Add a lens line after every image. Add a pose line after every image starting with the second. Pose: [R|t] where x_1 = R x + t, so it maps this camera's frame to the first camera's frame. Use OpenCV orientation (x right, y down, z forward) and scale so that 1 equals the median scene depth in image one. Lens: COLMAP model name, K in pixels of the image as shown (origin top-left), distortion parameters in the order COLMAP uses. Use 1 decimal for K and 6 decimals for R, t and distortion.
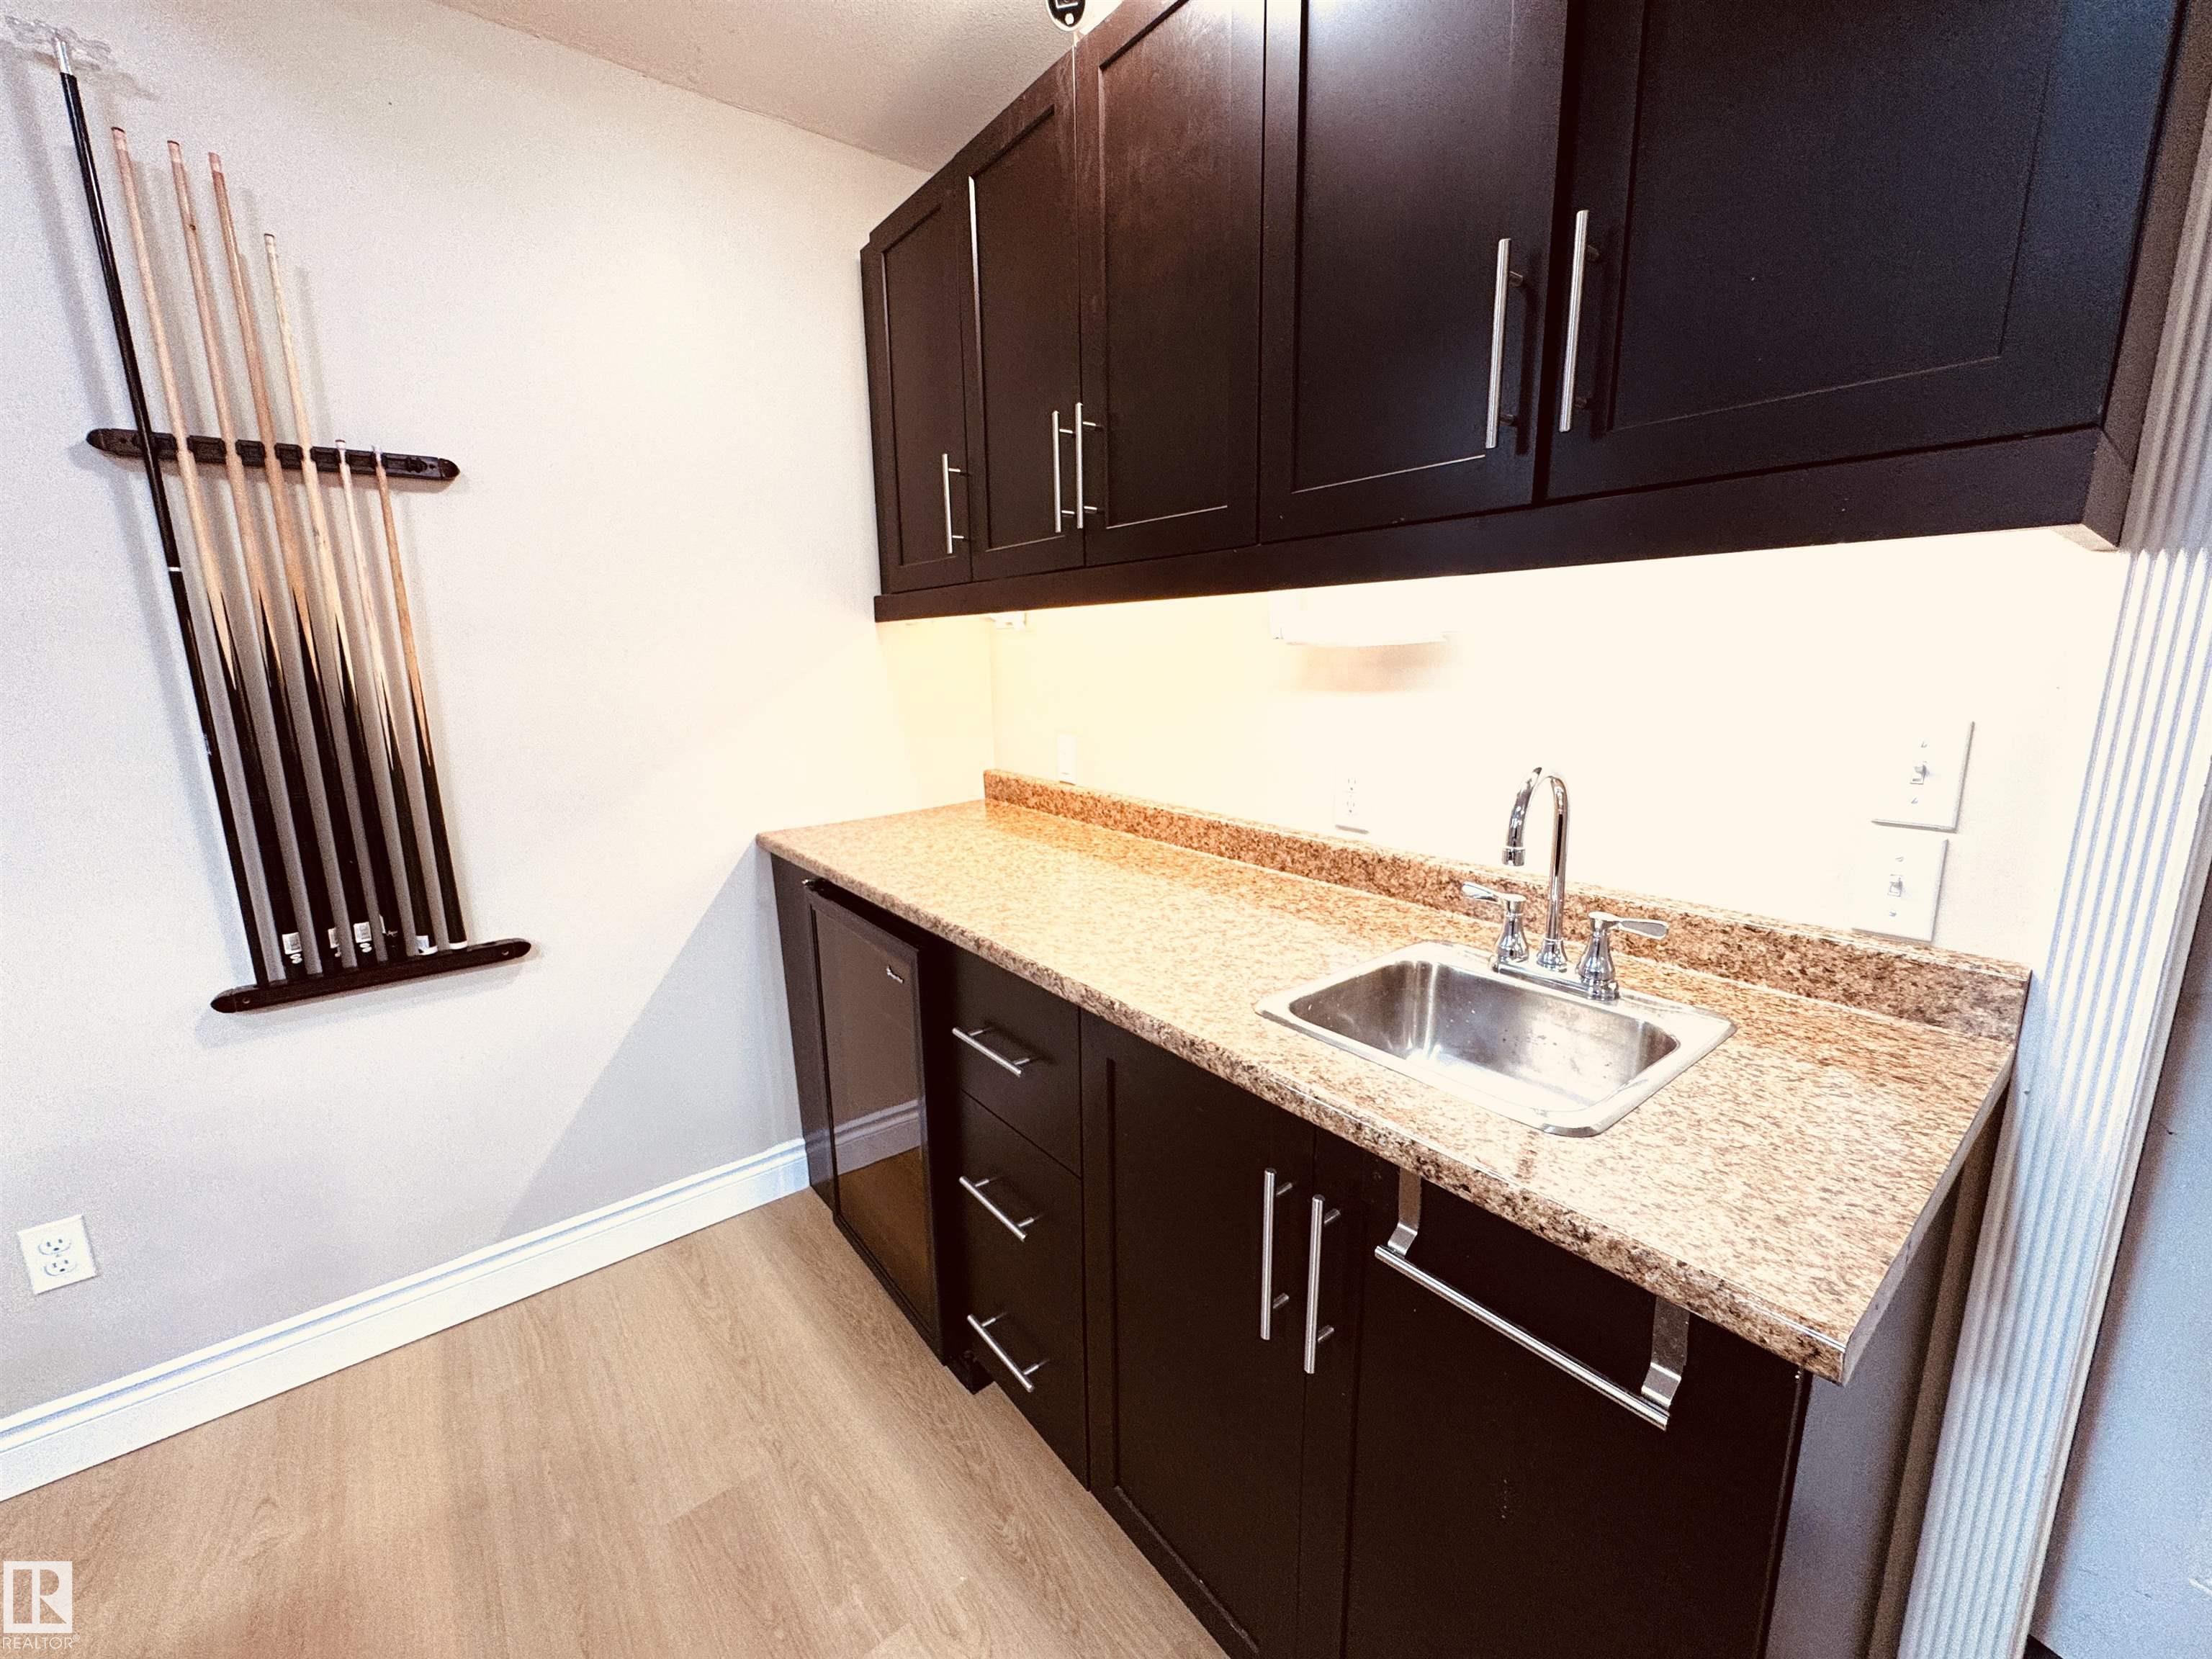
lens RADIAL K [[886.2, 0, 1095.6], [0, 886.2, 833.3], [0, 0, 1]] dist [-0.000961, 0.004284]
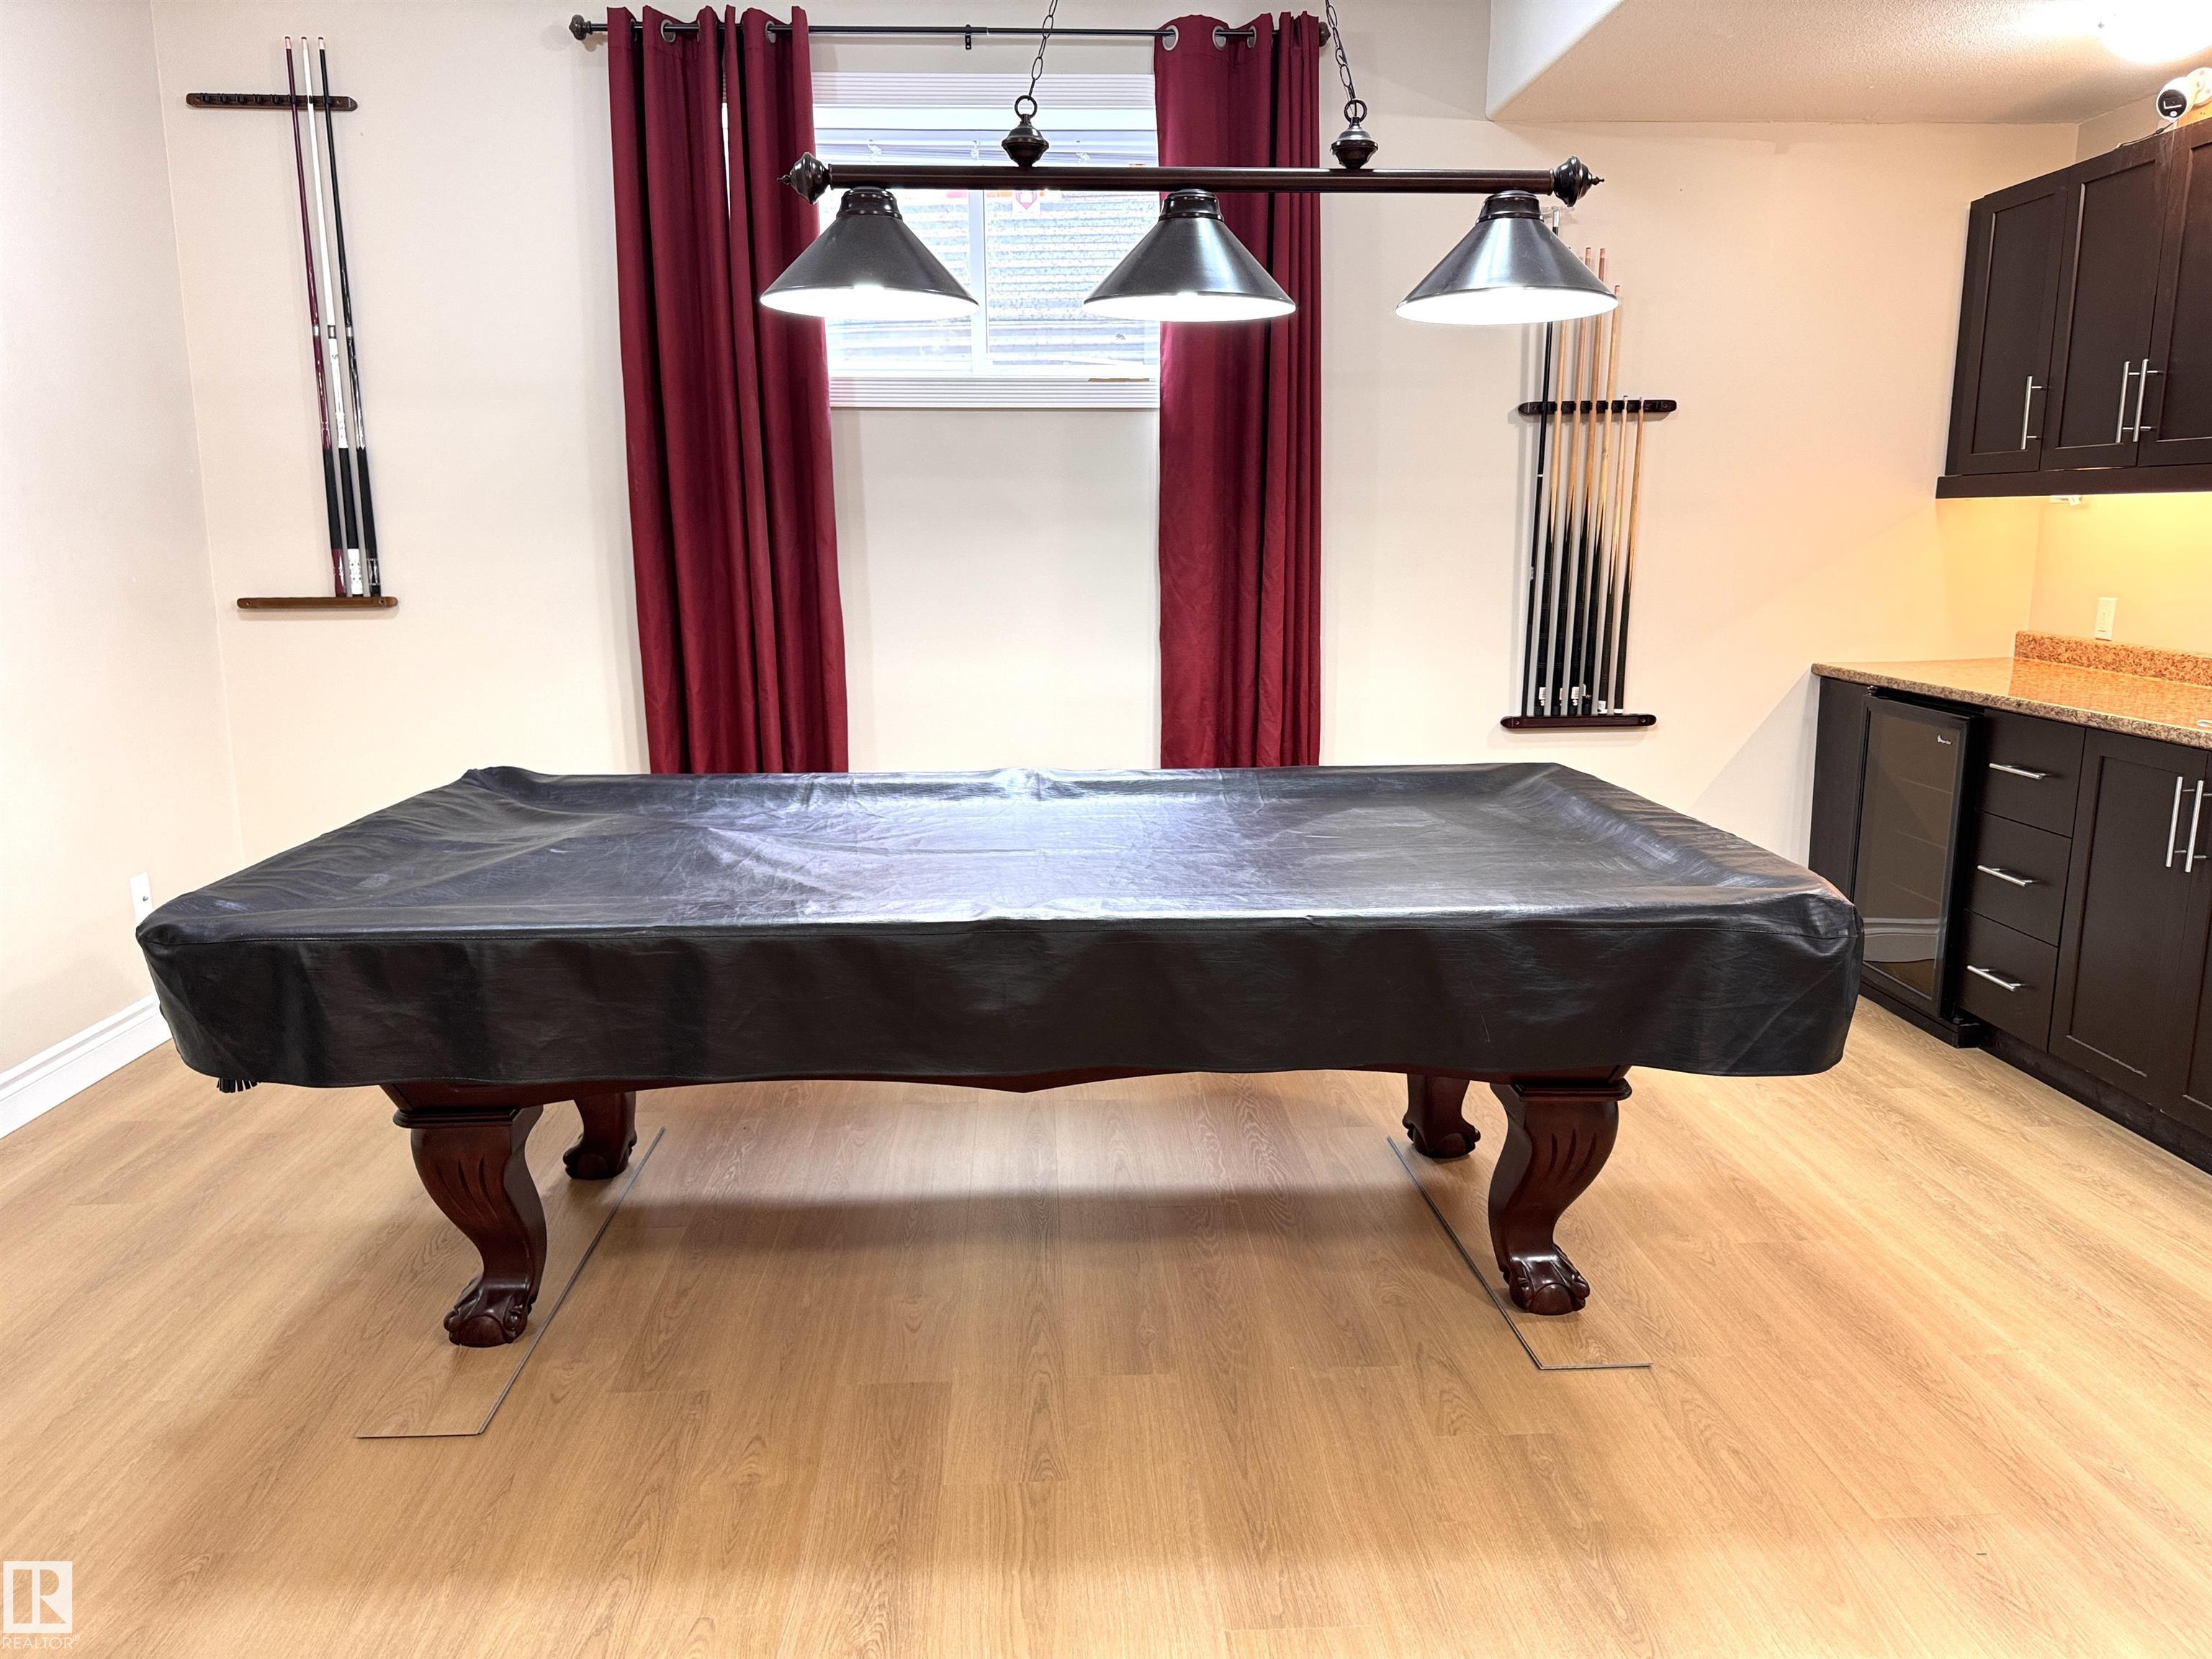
lens RADIAL K [[1570.7, 0, 1102.4], [0, 1570.7, 835.0], [0, 0, 1]] dist [-0.001069, -0.003579]
pose [[0.813764, 0.125123, -0.567567, 0.131558], [-0.125380, 0.991350, 0.038781, 0.371894], [0.567511, 0.039603, 0.822413, -1.863473]]
